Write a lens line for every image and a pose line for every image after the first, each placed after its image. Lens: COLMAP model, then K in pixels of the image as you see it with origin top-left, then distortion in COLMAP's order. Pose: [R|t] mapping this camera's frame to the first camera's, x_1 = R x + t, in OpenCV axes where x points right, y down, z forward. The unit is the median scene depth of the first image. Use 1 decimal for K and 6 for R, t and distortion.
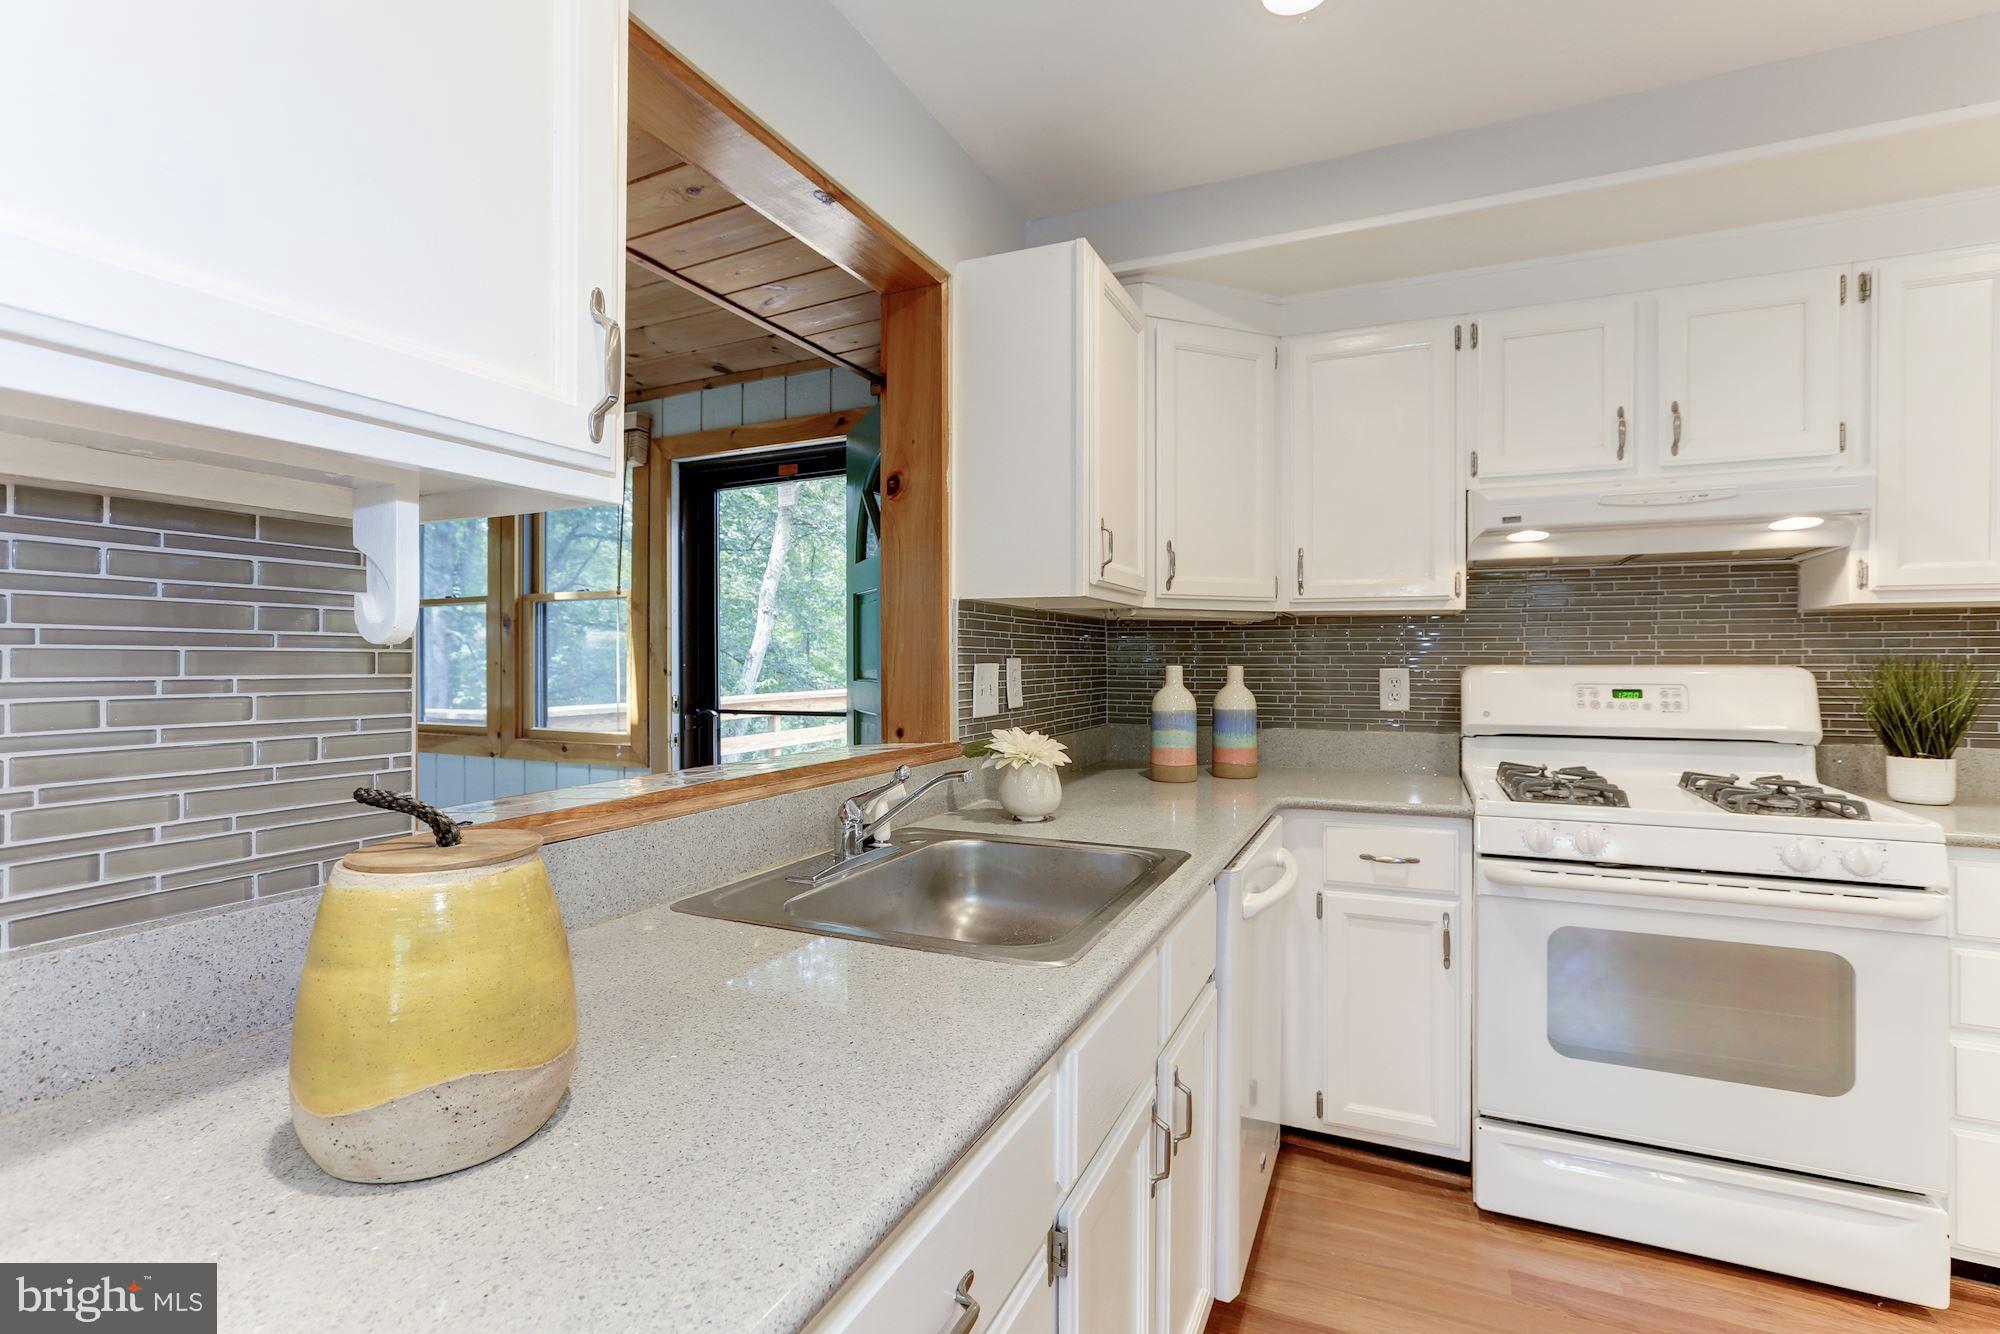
lens RADIAL K [[906.2, 0, 1002.3], [0, 906.2, 659.2], [0, 0, 1]] dist [-0.025827, 0.013219]
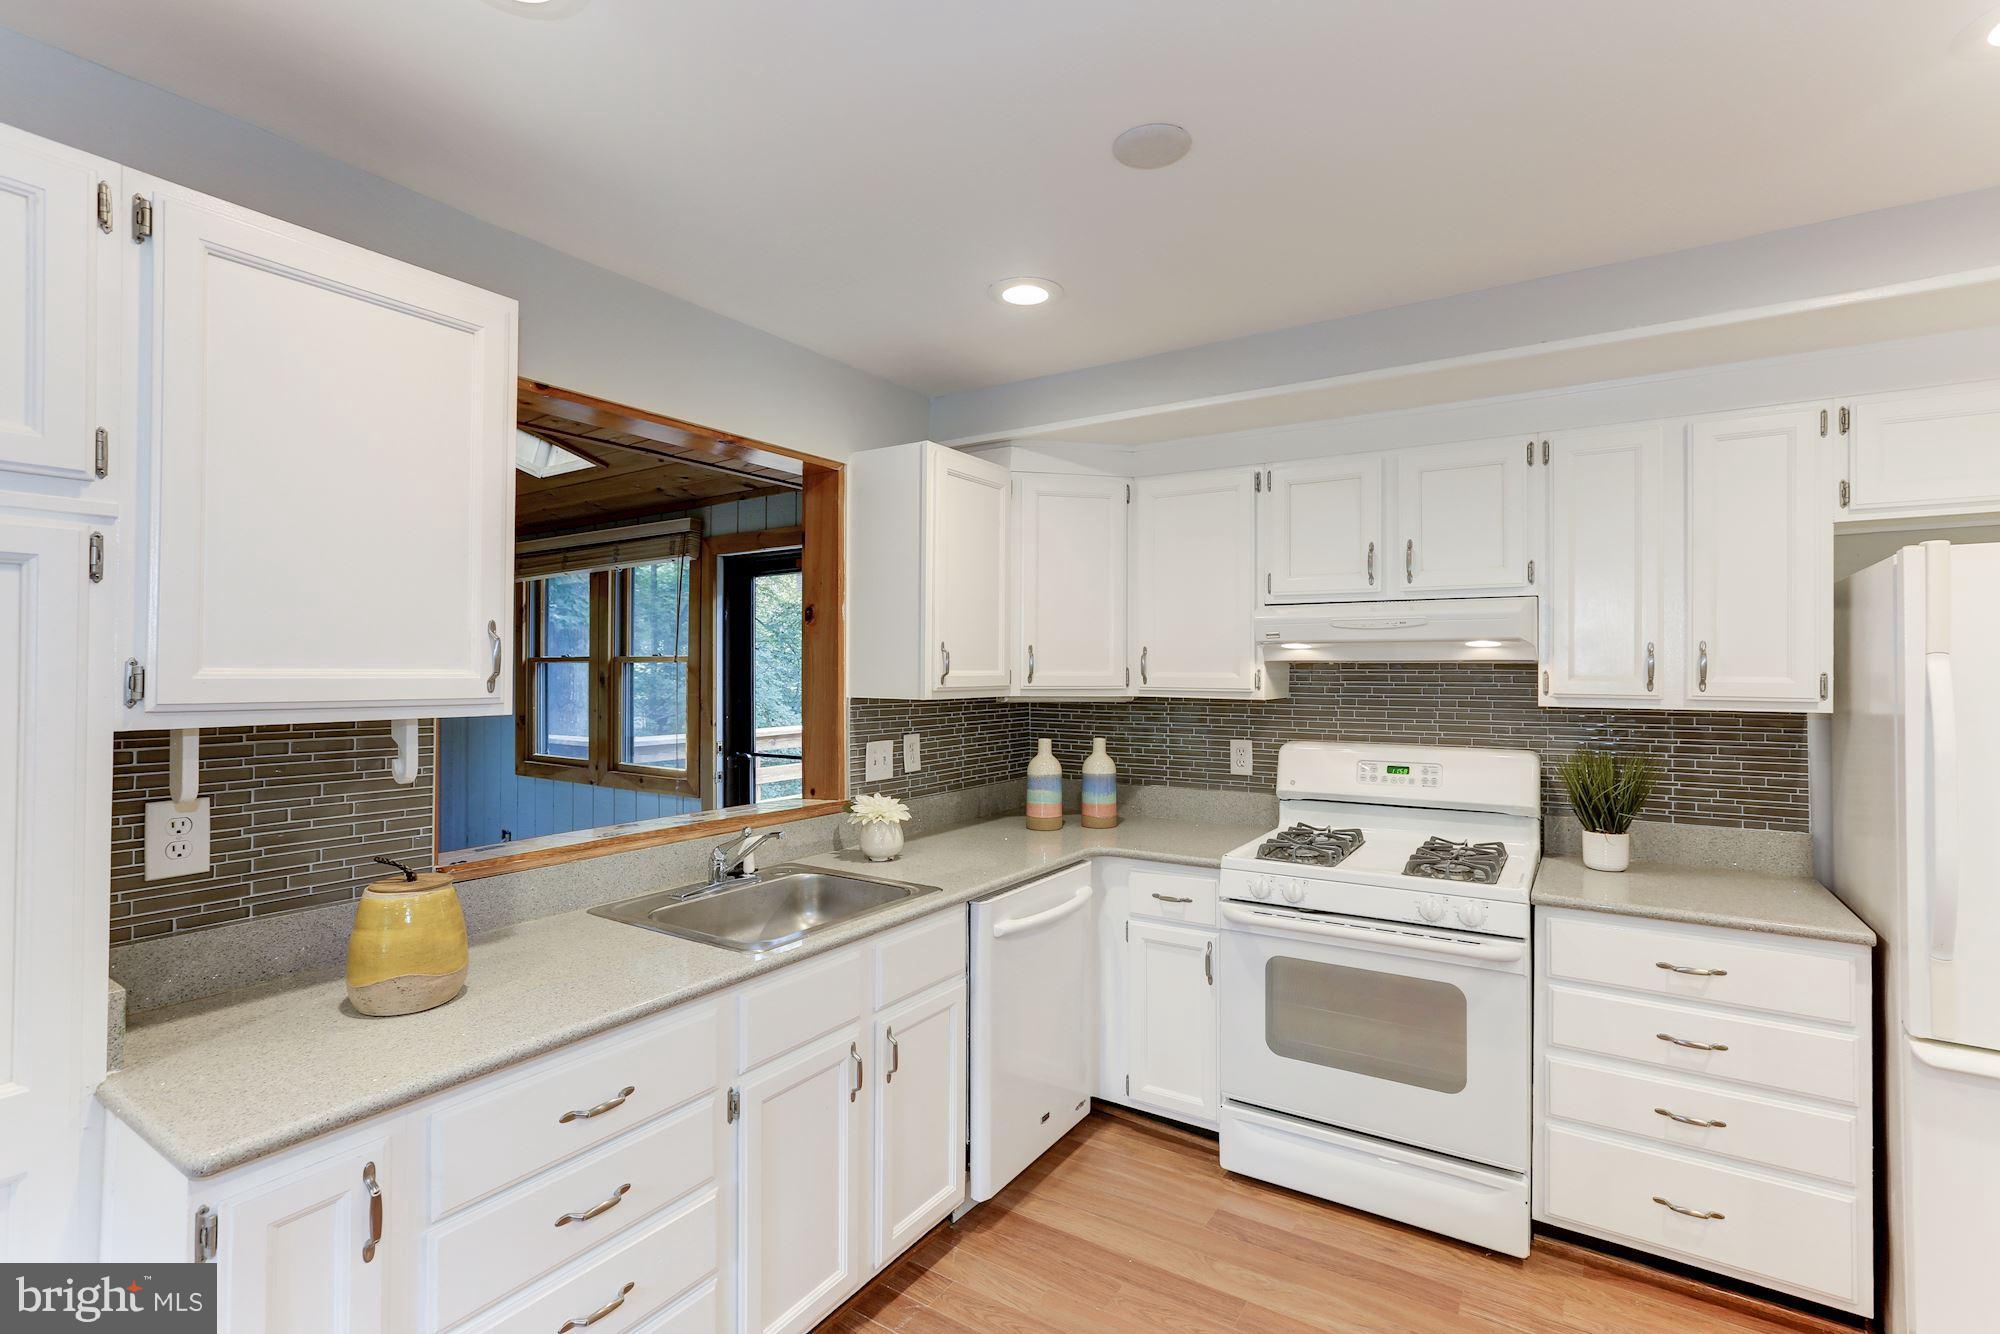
lens RADIAL K [[919.8, 0, 1006.7], [0, 919.8, 659.7], [0, 0, 1]] dist [-0.030150, 0.020150]
pose [[0.987875, 0.000597, -0.155252, 0.398157], [-0.001957, 0.999961, -0.008608, -0.109663], [0.155241, 0.008807, 0.987837, -0.345932]]
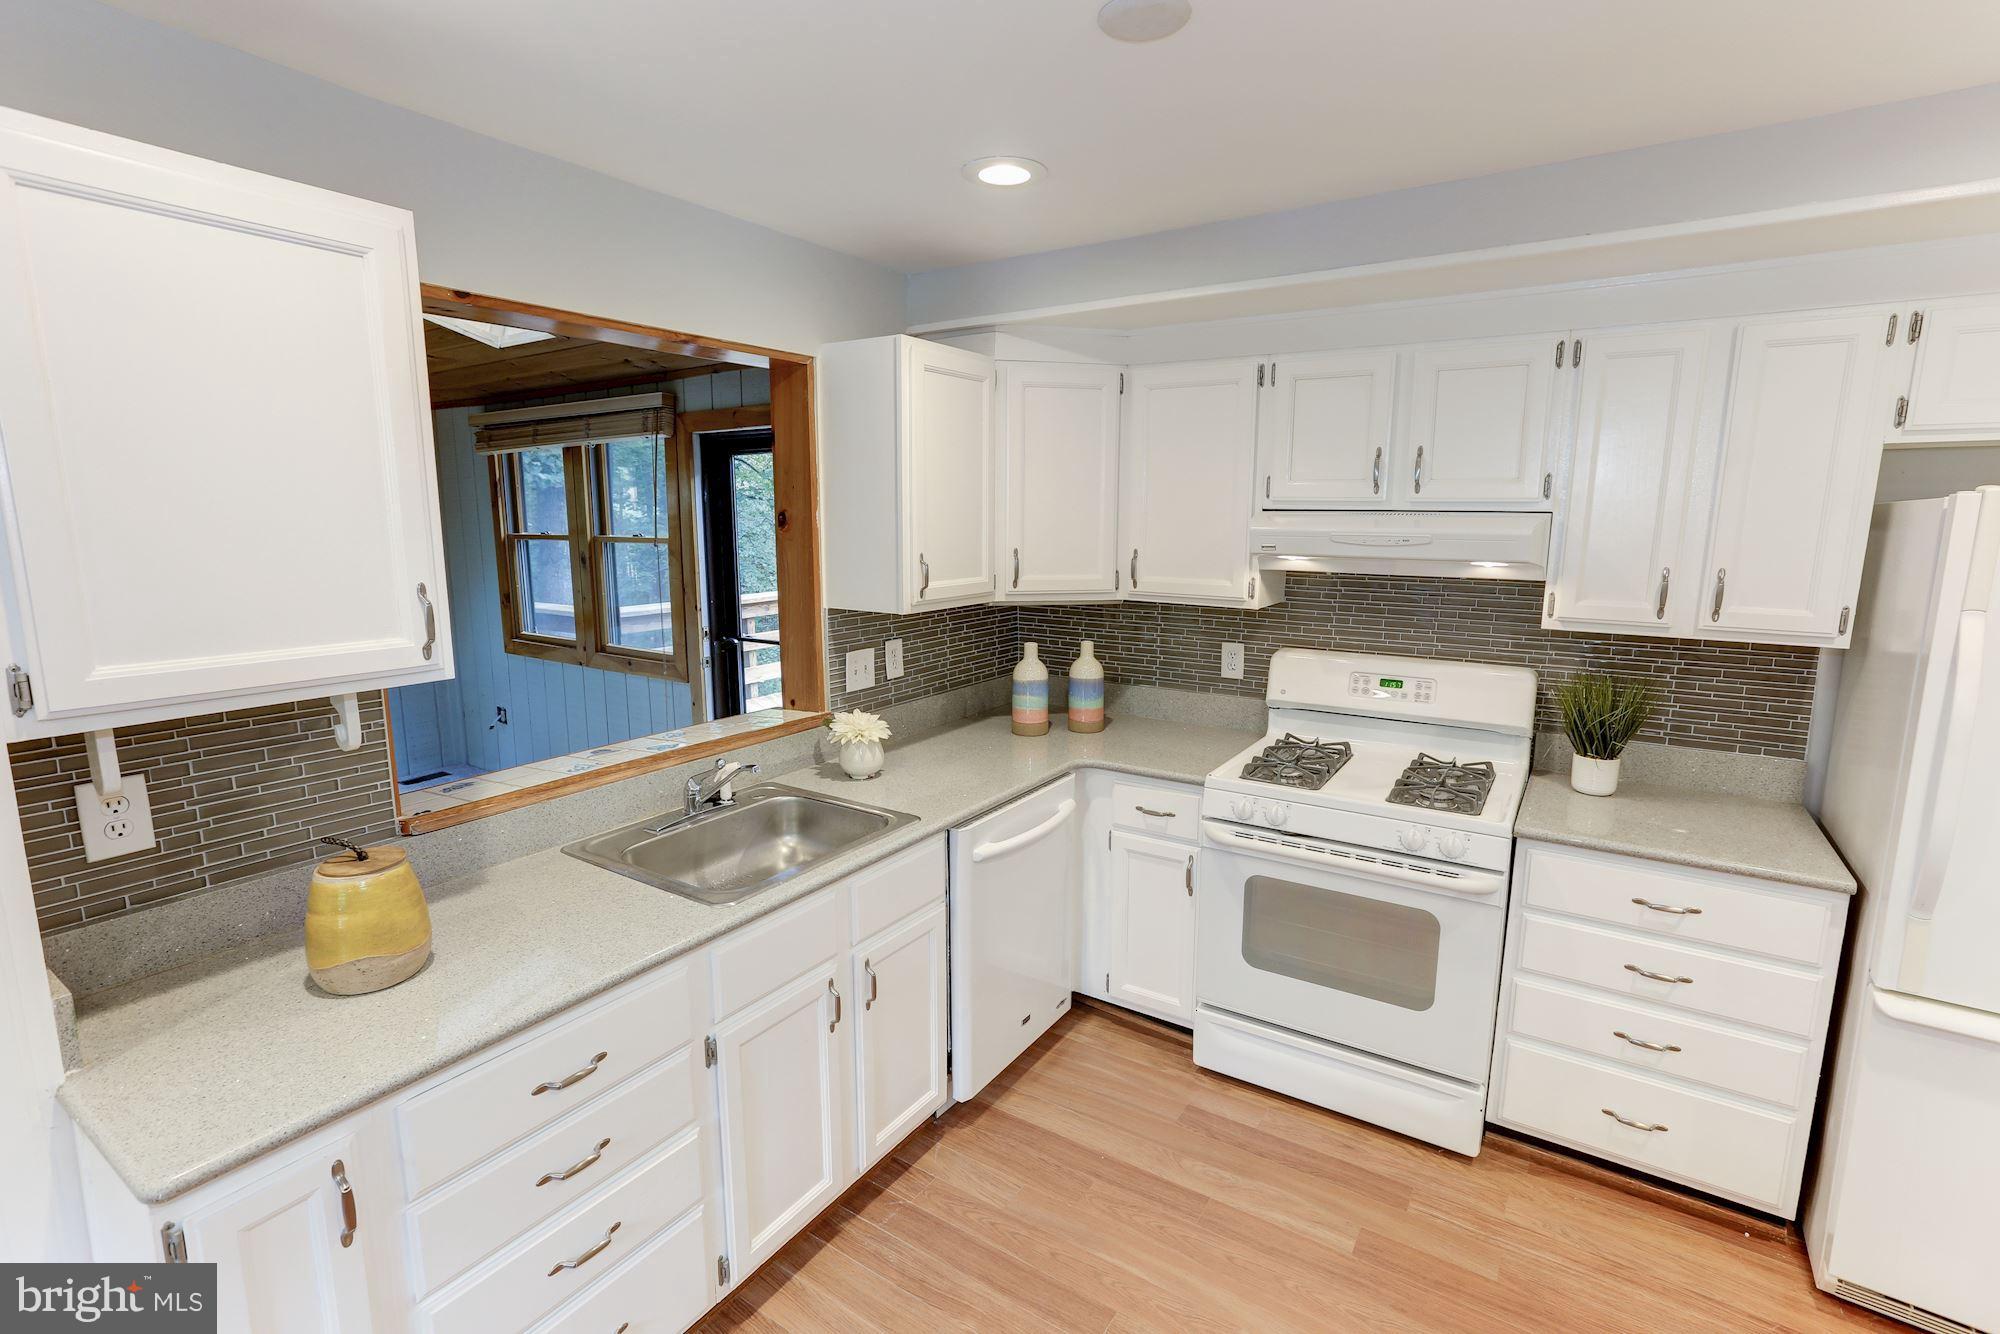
lens RADIAL K [[919.8, 0, 1006.7], [0, 919.8, 659.7], [0, 0, 1]] dist [-0.030150, 0.020150]
pose [[0.987341, 0.028153, -0.156091, 0.417771], [-0.002105, 0.986360, 0.164591, -0.210408], [0.158595, -0.162179, 0.973933, -0.285656]]
